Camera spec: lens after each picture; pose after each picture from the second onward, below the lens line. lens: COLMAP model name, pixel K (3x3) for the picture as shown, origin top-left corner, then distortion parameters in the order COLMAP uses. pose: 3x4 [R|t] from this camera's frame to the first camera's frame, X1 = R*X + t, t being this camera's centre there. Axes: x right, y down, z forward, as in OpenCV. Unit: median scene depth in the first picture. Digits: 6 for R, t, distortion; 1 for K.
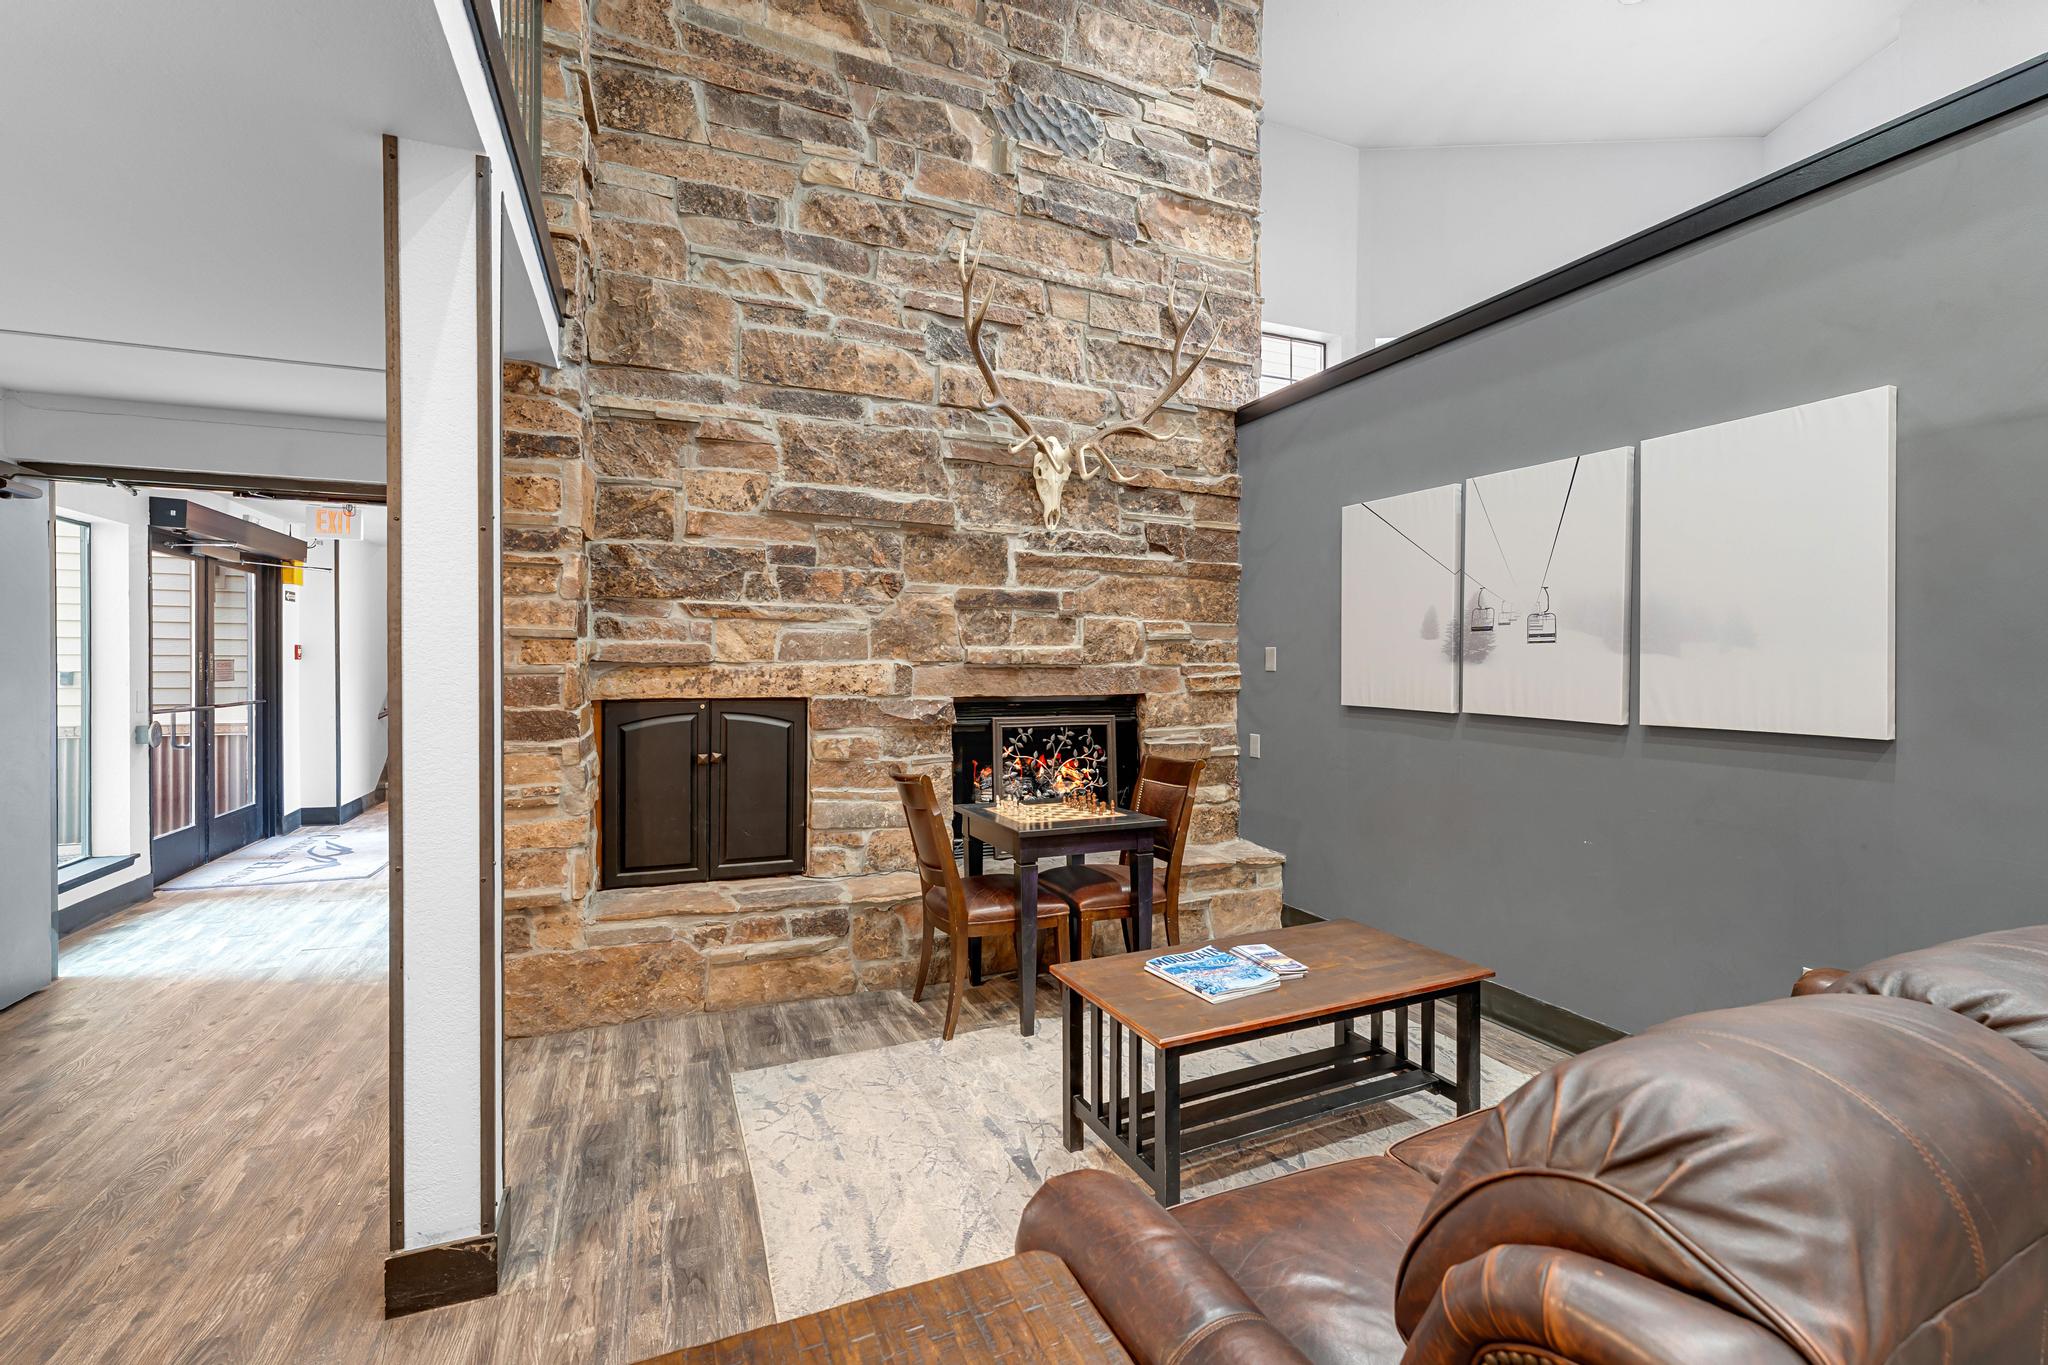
lens RADIAL K [[829.9, 0, 1007.9], [0, 829.9, 674.5], [0, 0, 1]] dist [-0.003180, 0.000368]
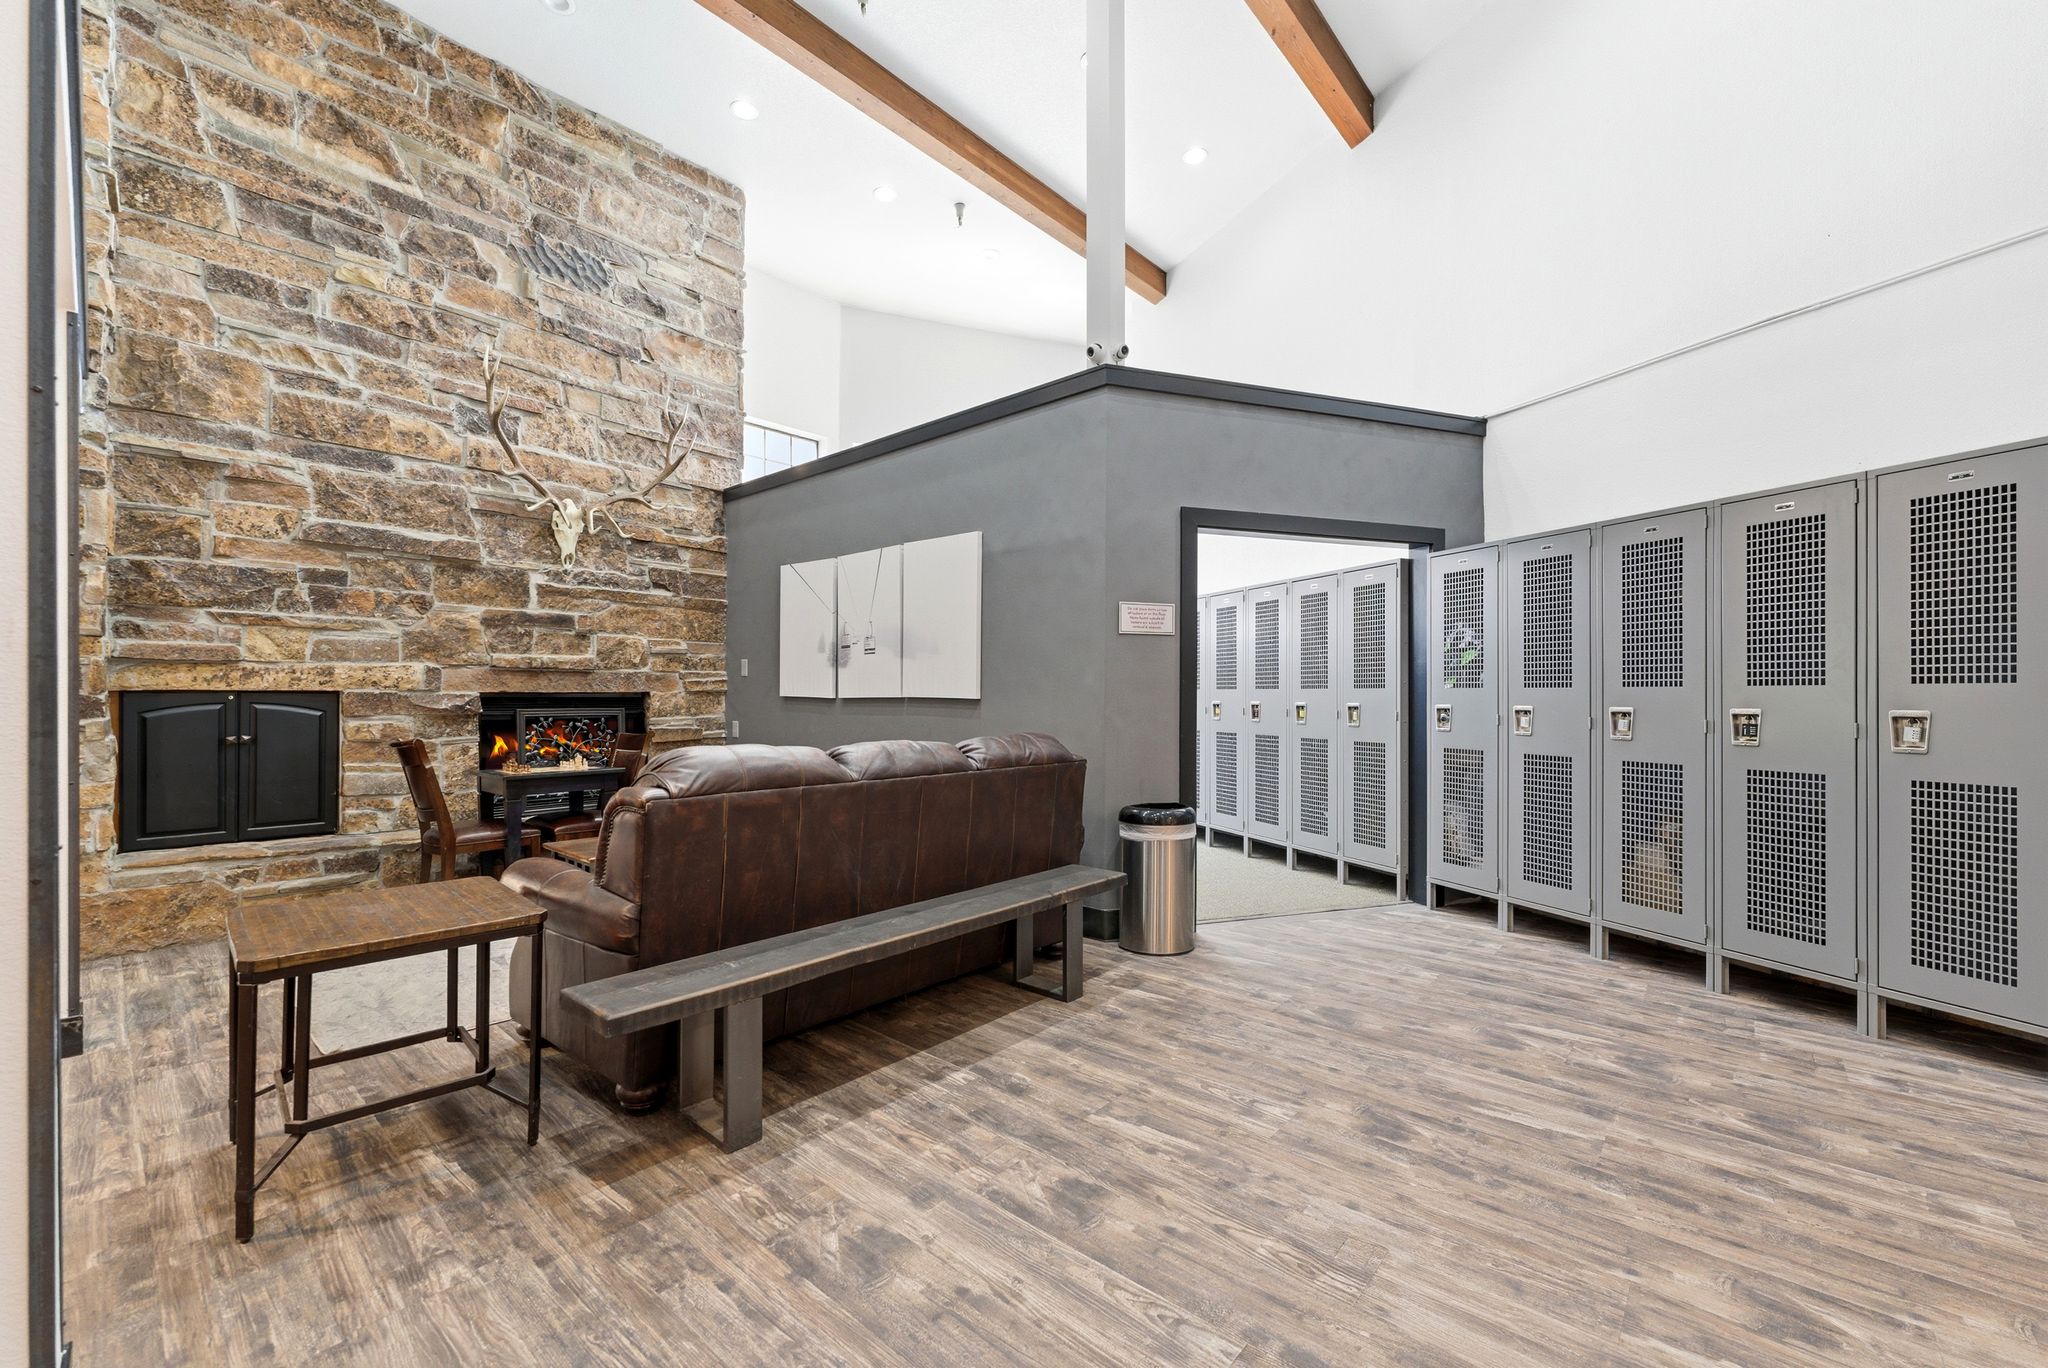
lens RADIAL K [[829.9, 0, 1017.4], [0, 829.9, 697.1], [0, 0, 1]] dist [-0.003180, 0.000368]
pose [[0.903858, -0.000813, 0.427831, 0.147360], [0.003469, 0.999979, -0.005430, 0.046983], [-0.427818, 0.006393, 0.903842, -0.563468]]
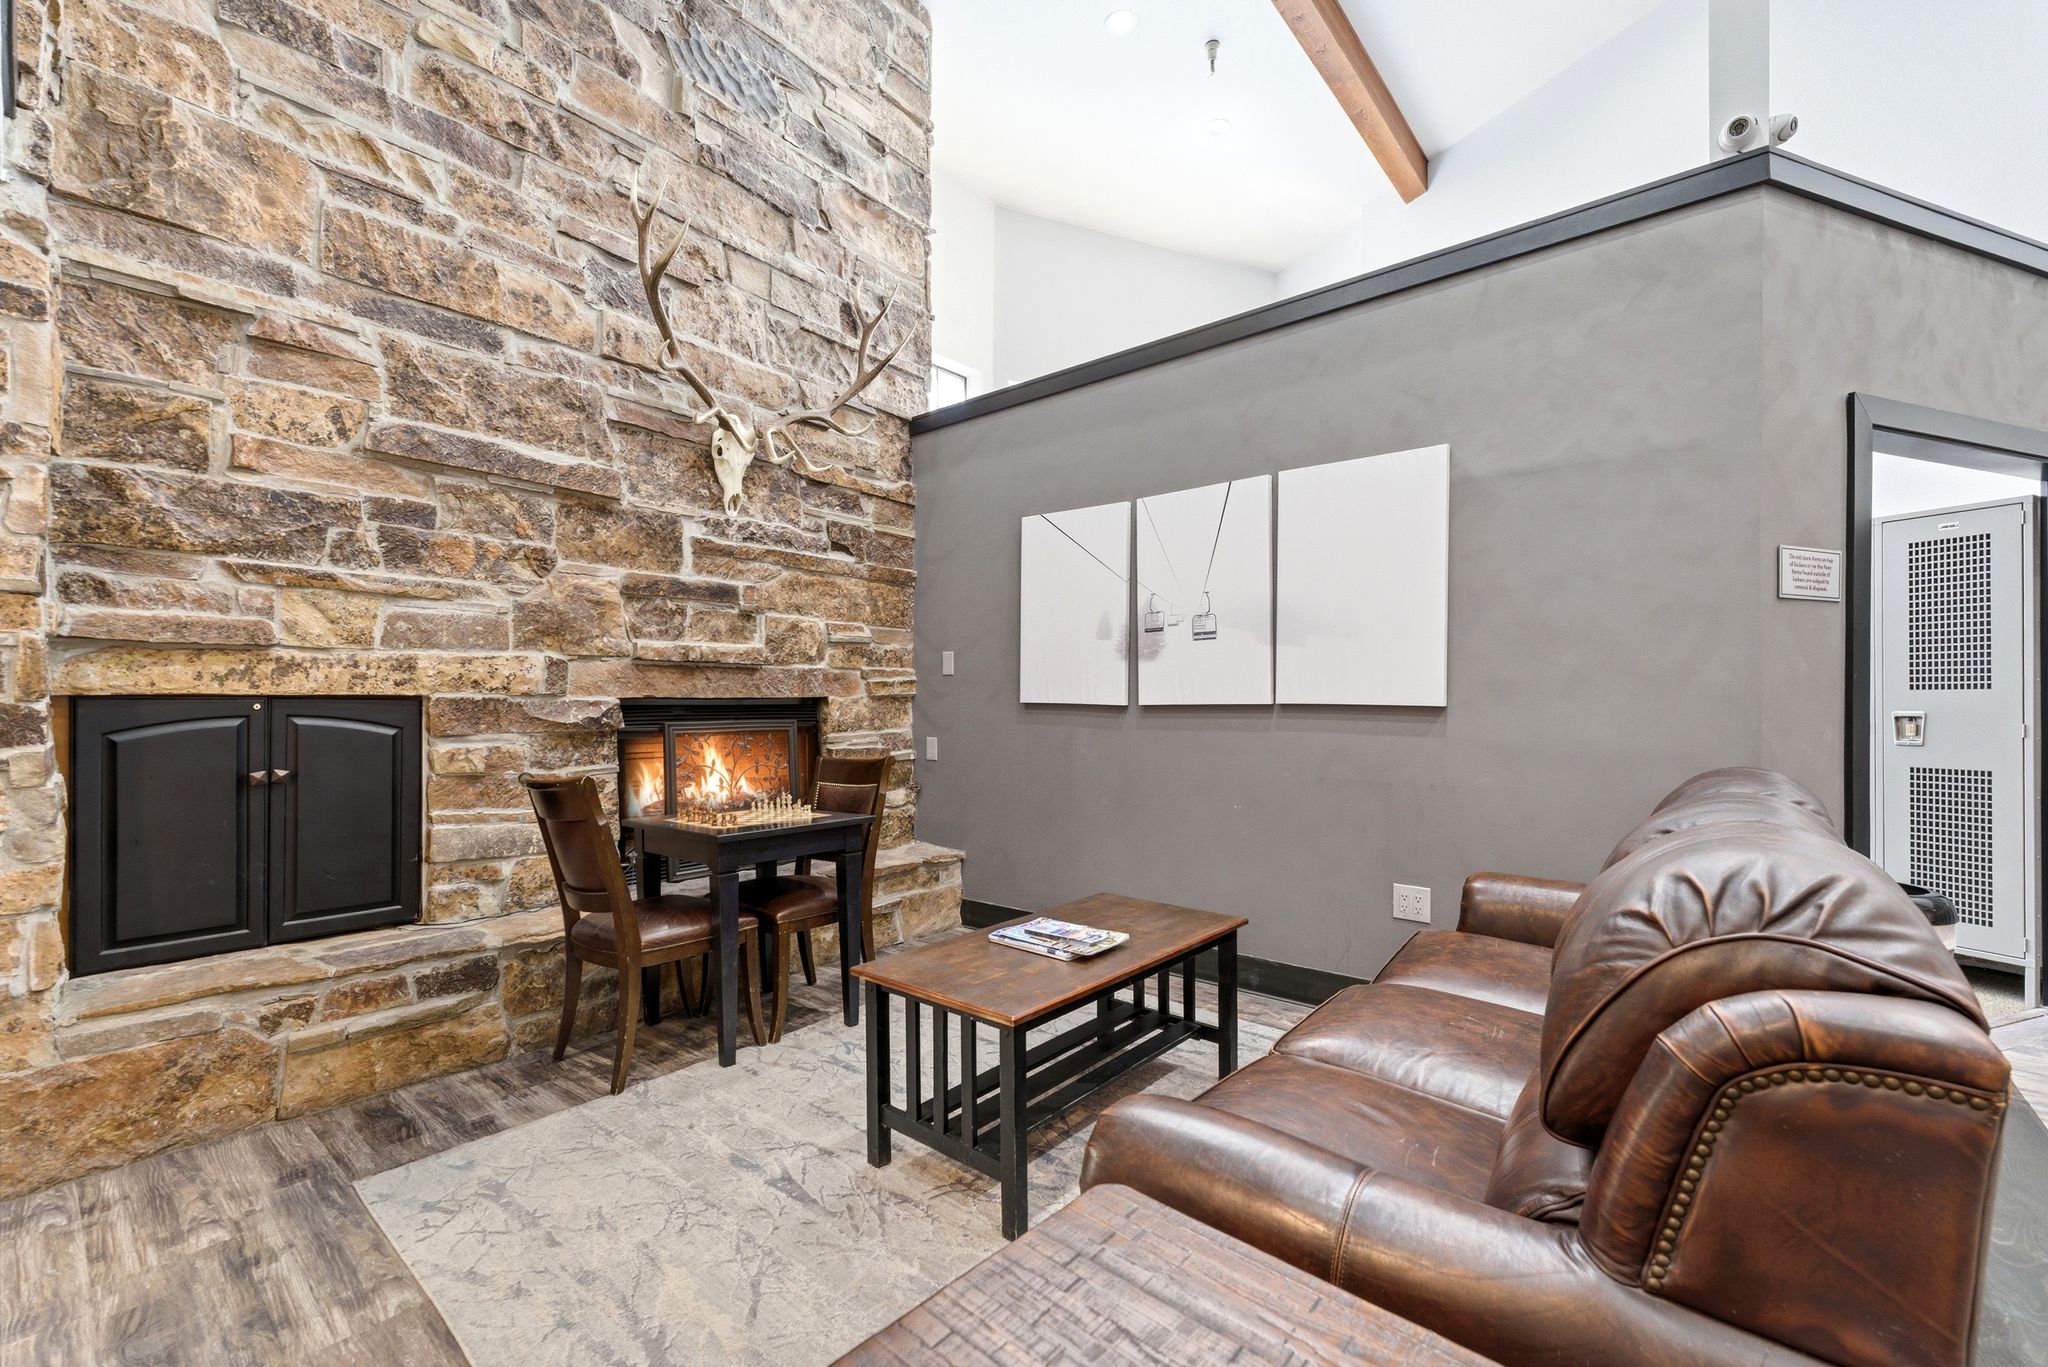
lens RADIAL K [[829.9, 0, 981.5], [0, 829.9, 702.9], [0, 0, 1]] dist [-0.003180, 0.000368]
pose [[0.895926, -0.001566, 0.444201, -0.117311], [0.004728, 0.999971, -0.006011, 0.041573], [-0.444178, 0.007486, 0.895907, 0.064001]]
